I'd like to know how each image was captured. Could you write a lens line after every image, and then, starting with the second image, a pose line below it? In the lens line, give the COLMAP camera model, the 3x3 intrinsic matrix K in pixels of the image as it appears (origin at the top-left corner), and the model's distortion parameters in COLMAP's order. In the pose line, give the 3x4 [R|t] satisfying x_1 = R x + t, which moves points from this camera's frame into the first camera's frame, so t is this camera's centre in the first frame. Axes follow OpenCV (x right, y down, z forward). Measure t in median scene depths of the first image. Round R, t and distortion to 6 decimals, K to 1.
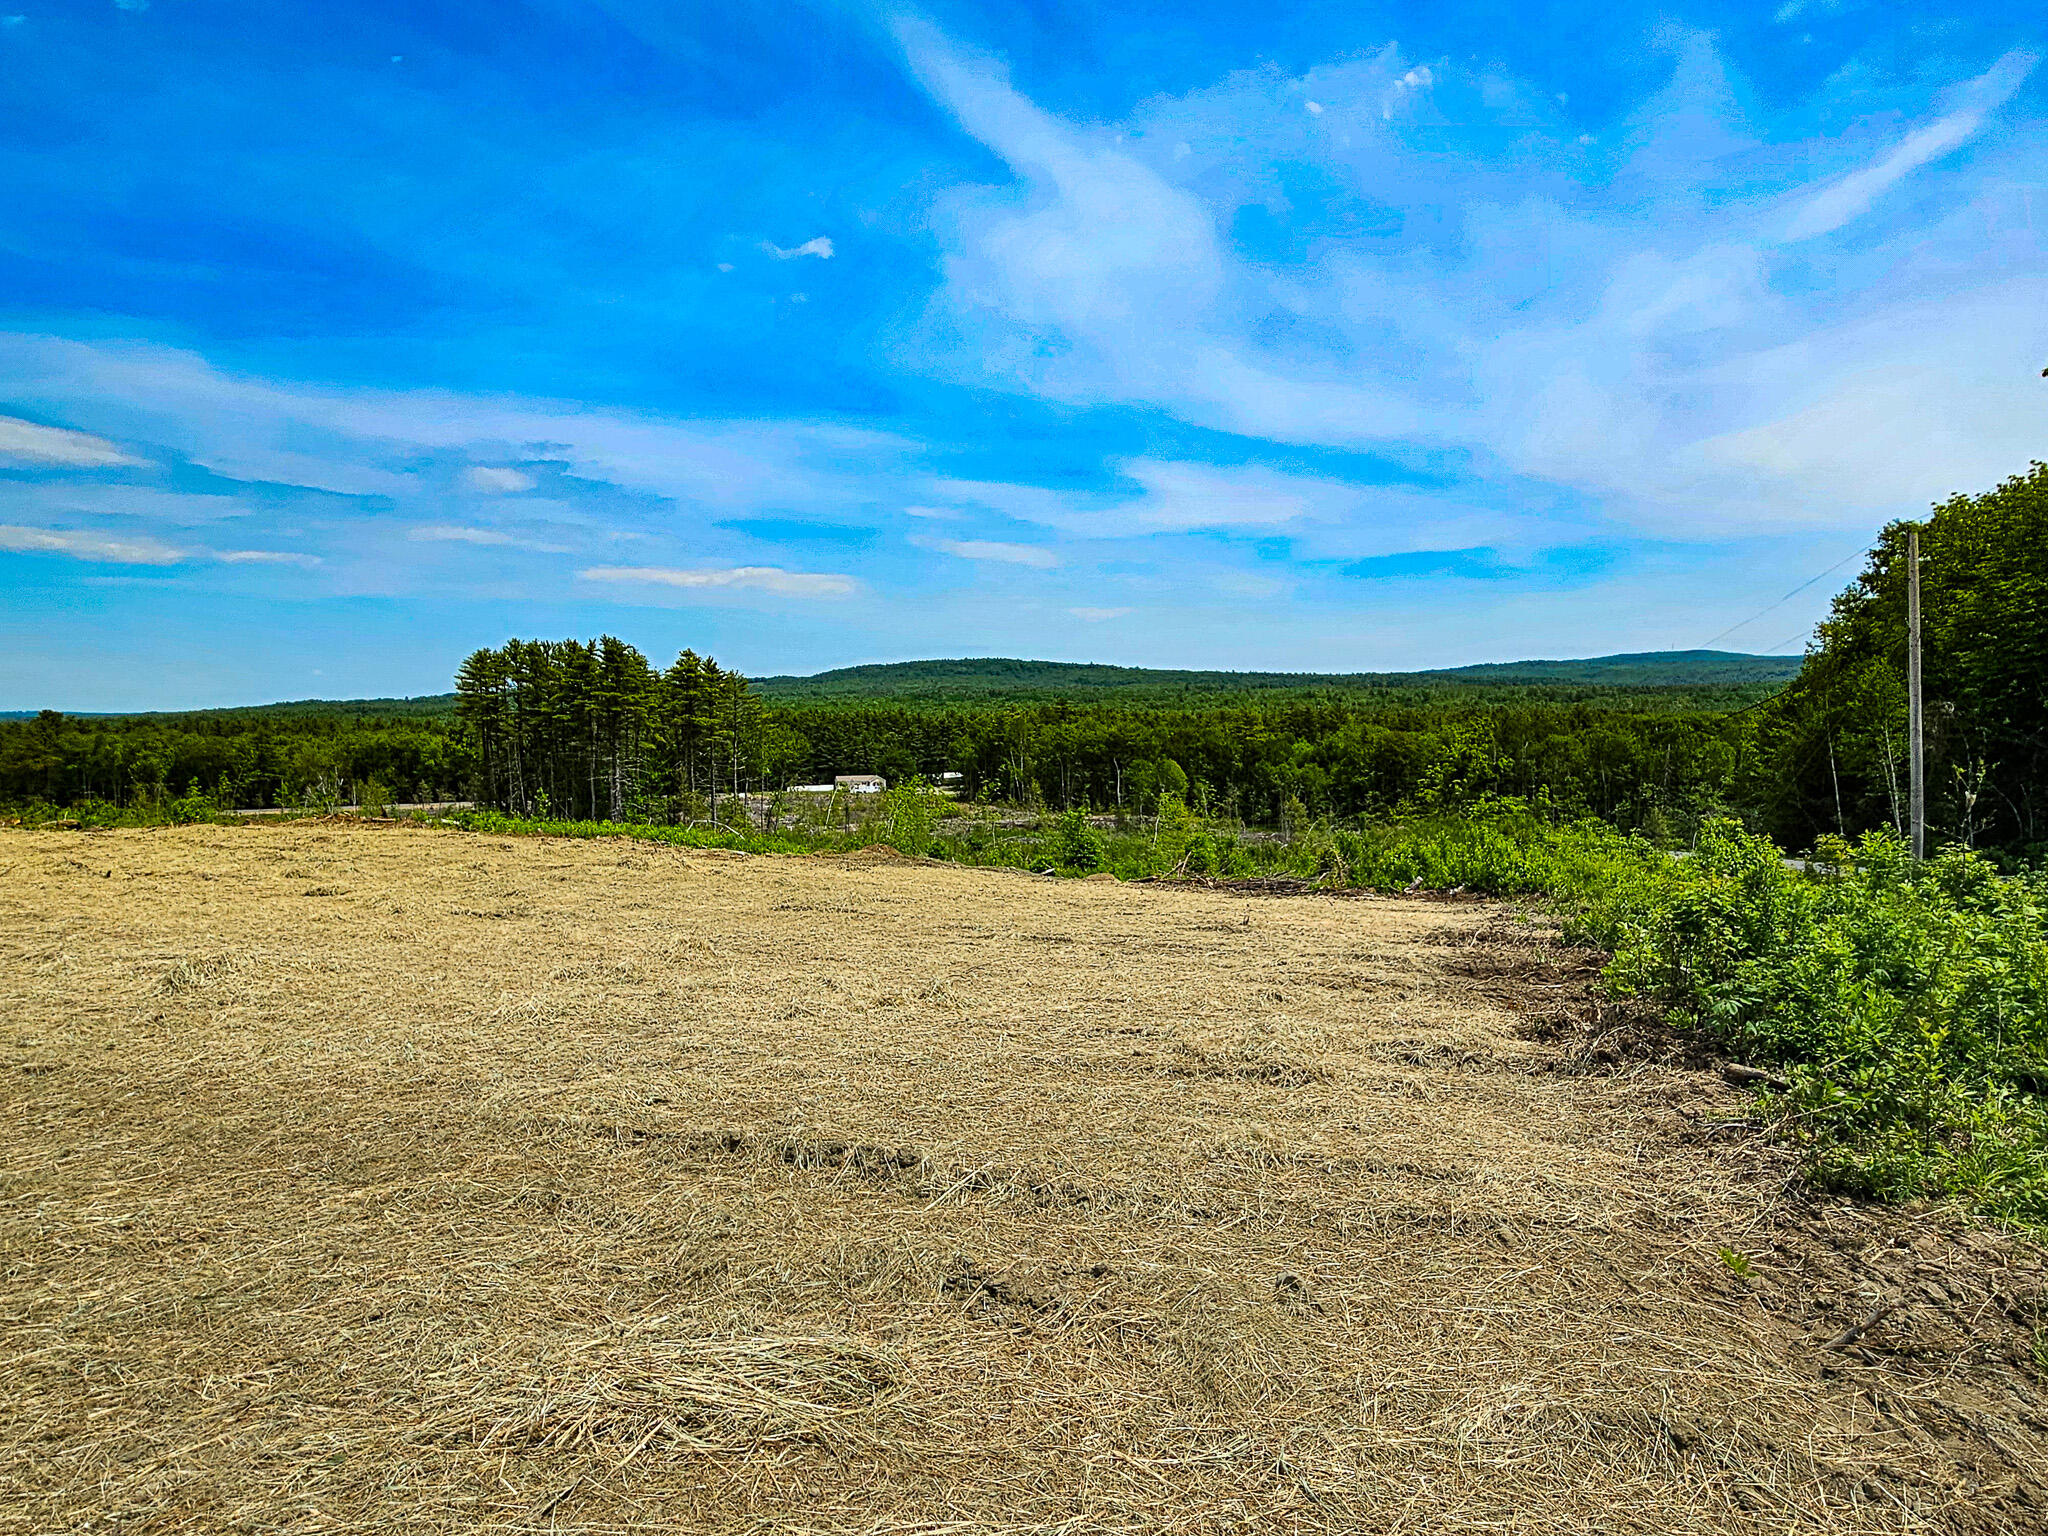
lens RADIAL K [[1164.5, 0, 1028.0], [0, 1164.5, 754.1], [0, 0, 1]] dist [-0.002149, -0.001430]
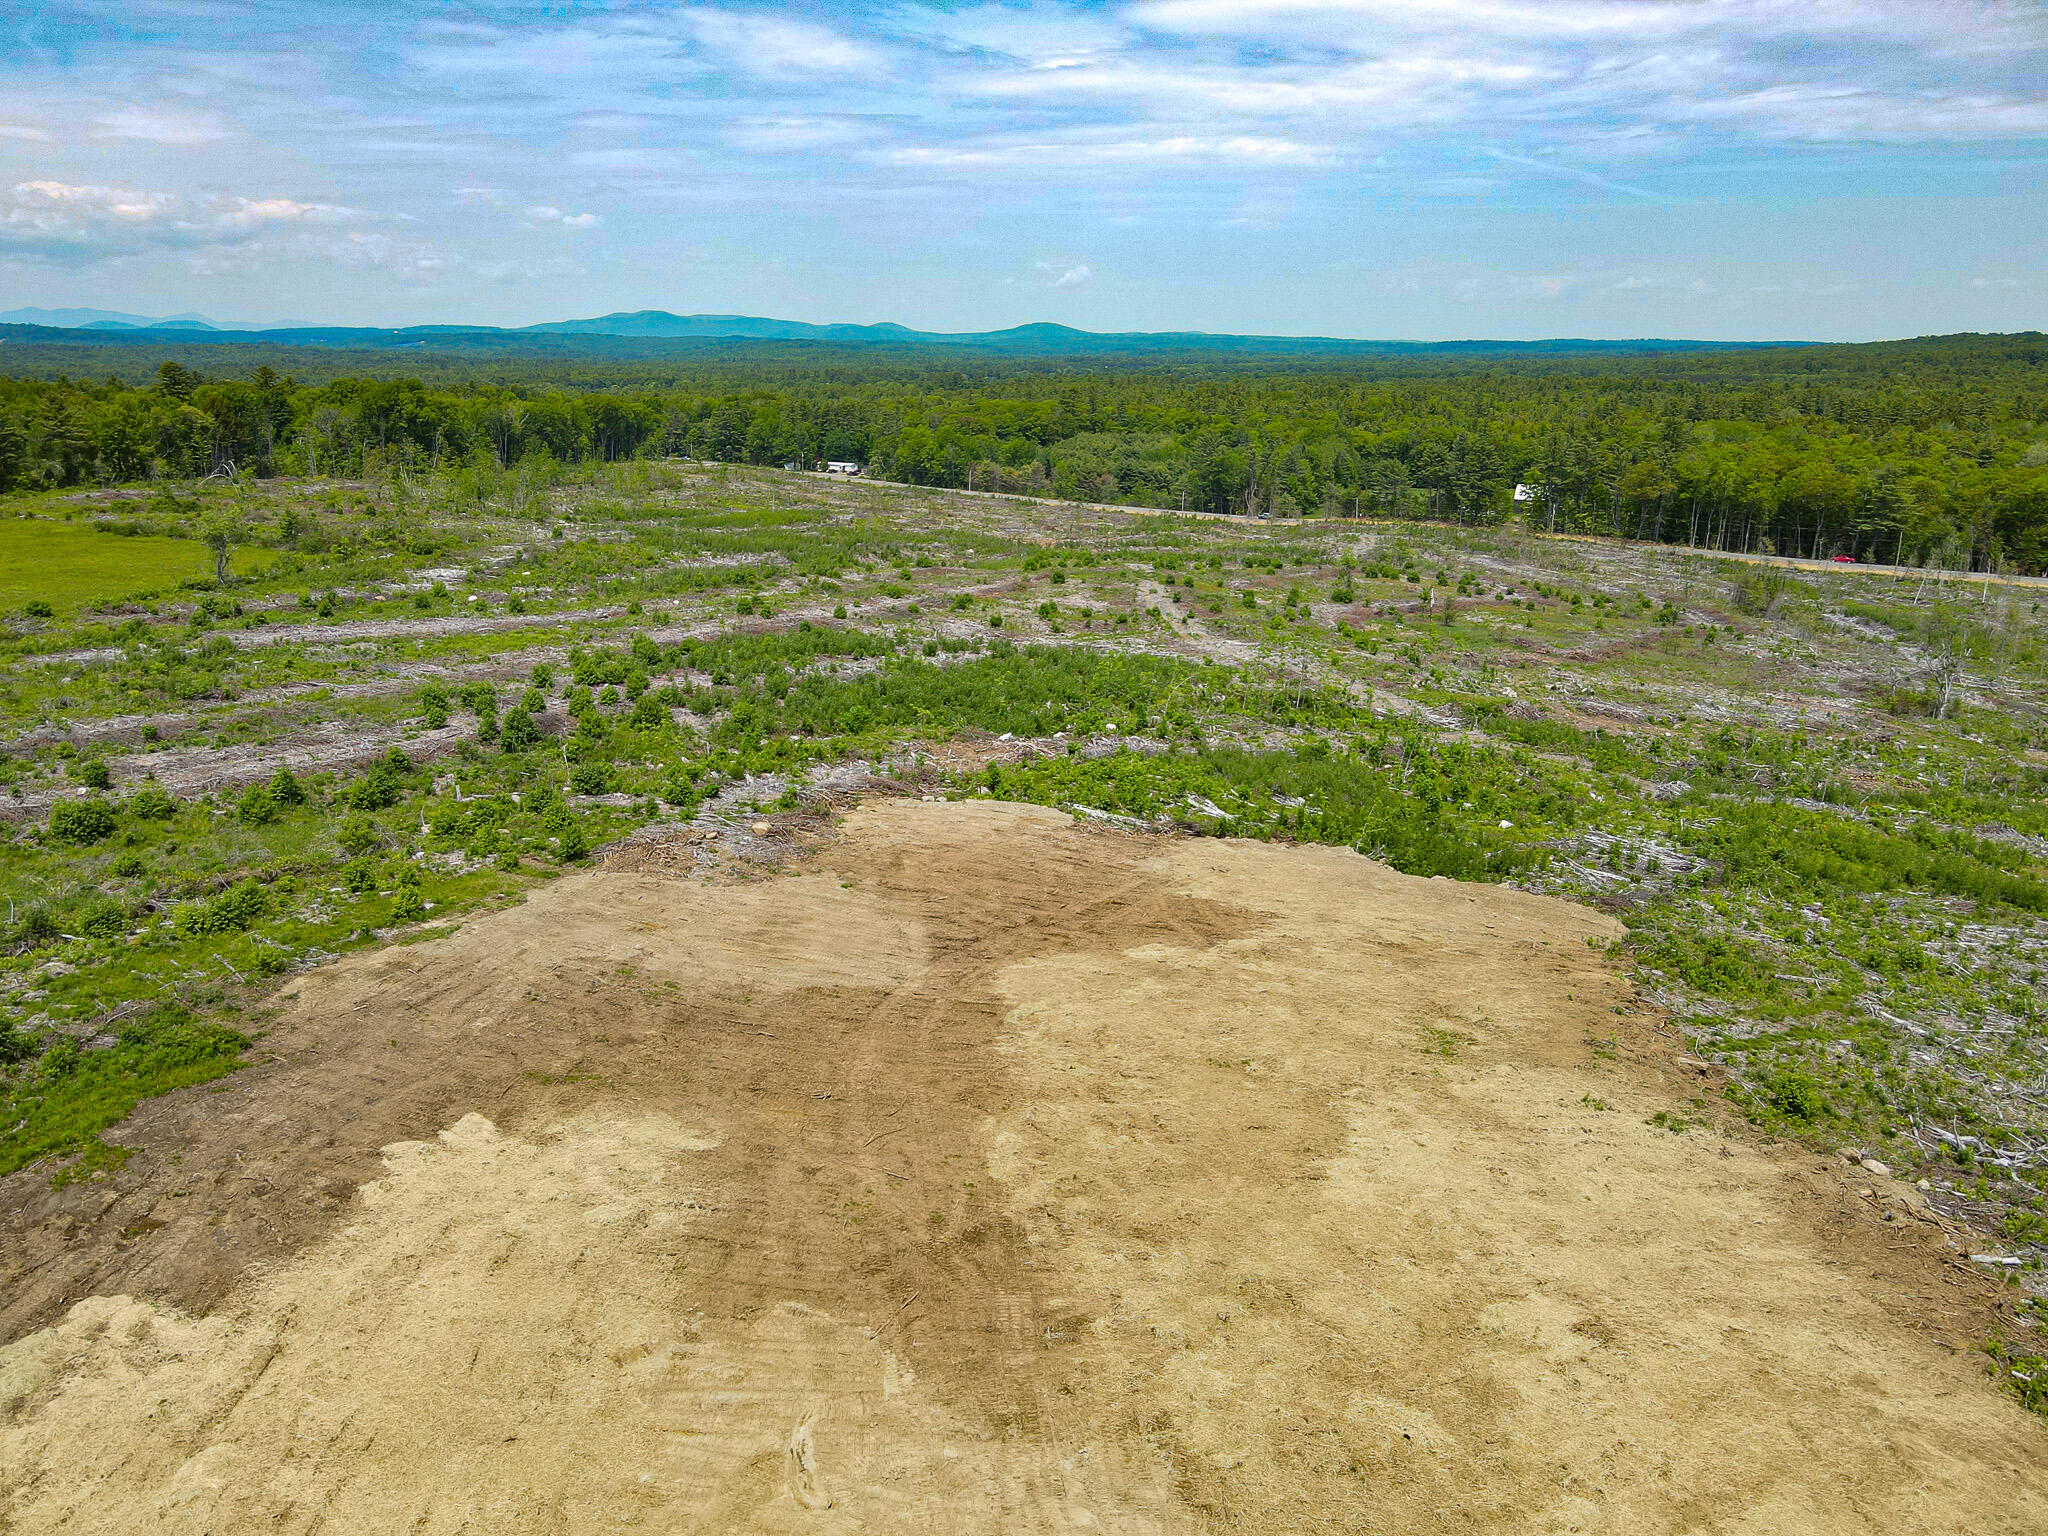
lens RADIAL K [[1509.6, 0, 1019.0], [0, 1509.6, 751.7], [0, 0, 1]] dist [0.000652, 0.018103]
pose [[0.460790, 0.243220, -0.853532, 0.011945], [-0.038637, 0.966302, 0.254496, -0.084084], [0.886668, -0.084291, 0.454660, -0.039068]]
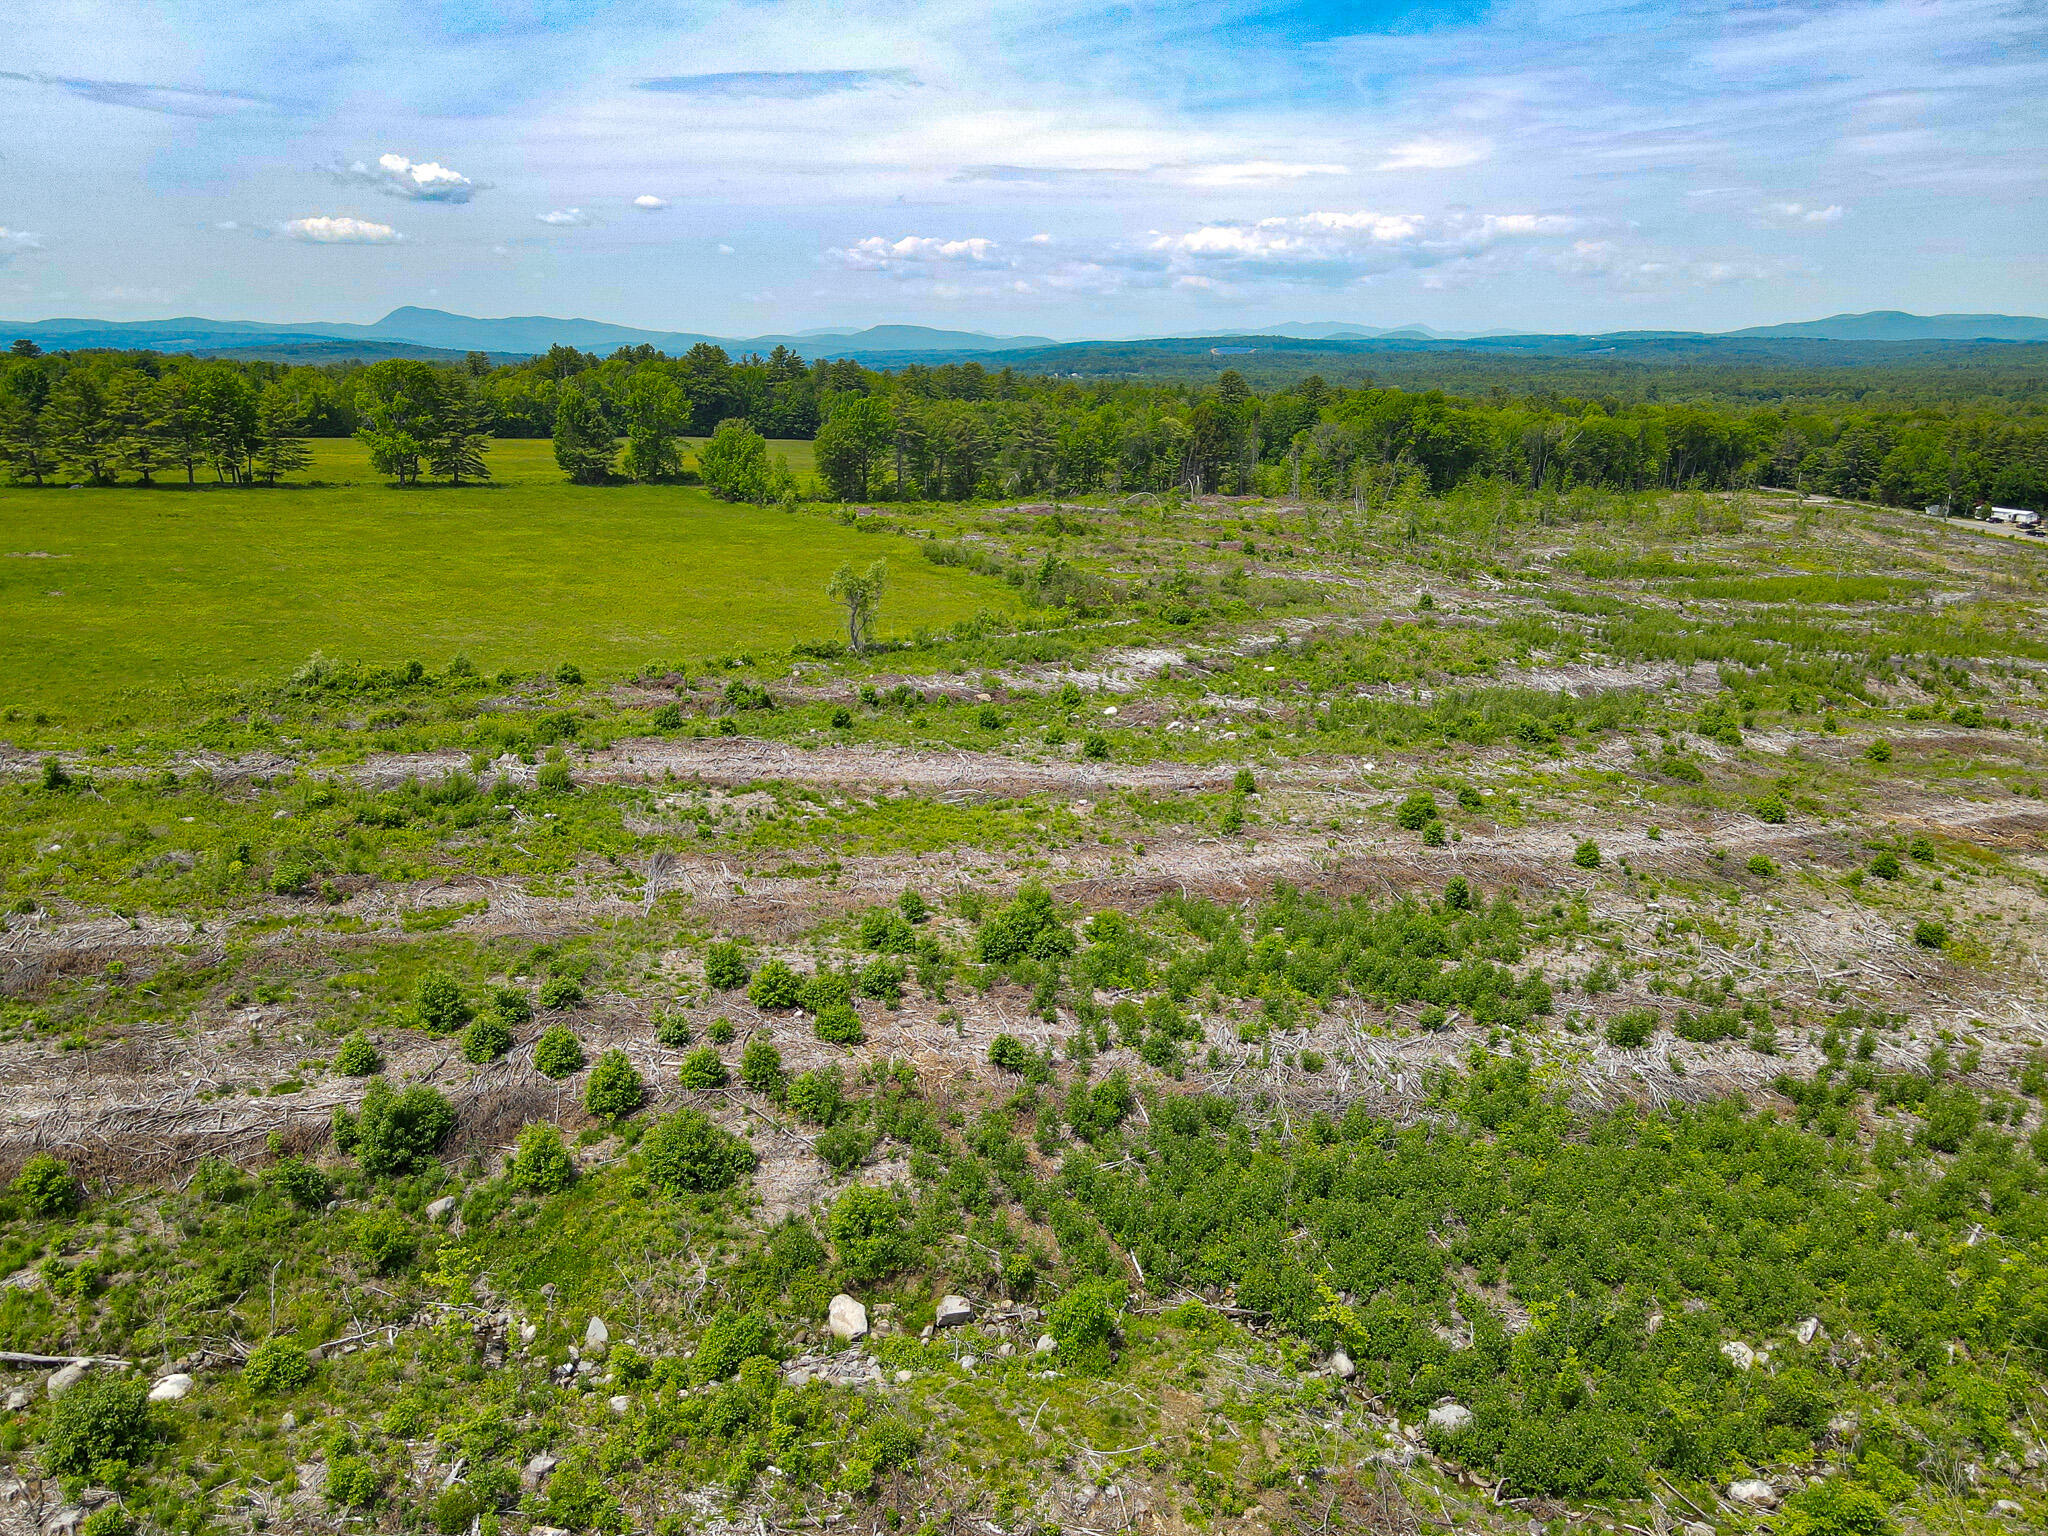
lens RADIAL K [[1509.6, 0, 1035.2], [0, 1509.6, 773.7], [0, 0, 1]] dist [0.000652, 0.018103]
pose [[-0.246296, 0.273006, -0.929949, -0.225404], [-0.030518, 0.956847, 0.288985, -0.086559], [0.968714, 0.099556, -0.227336, 0.132950]]
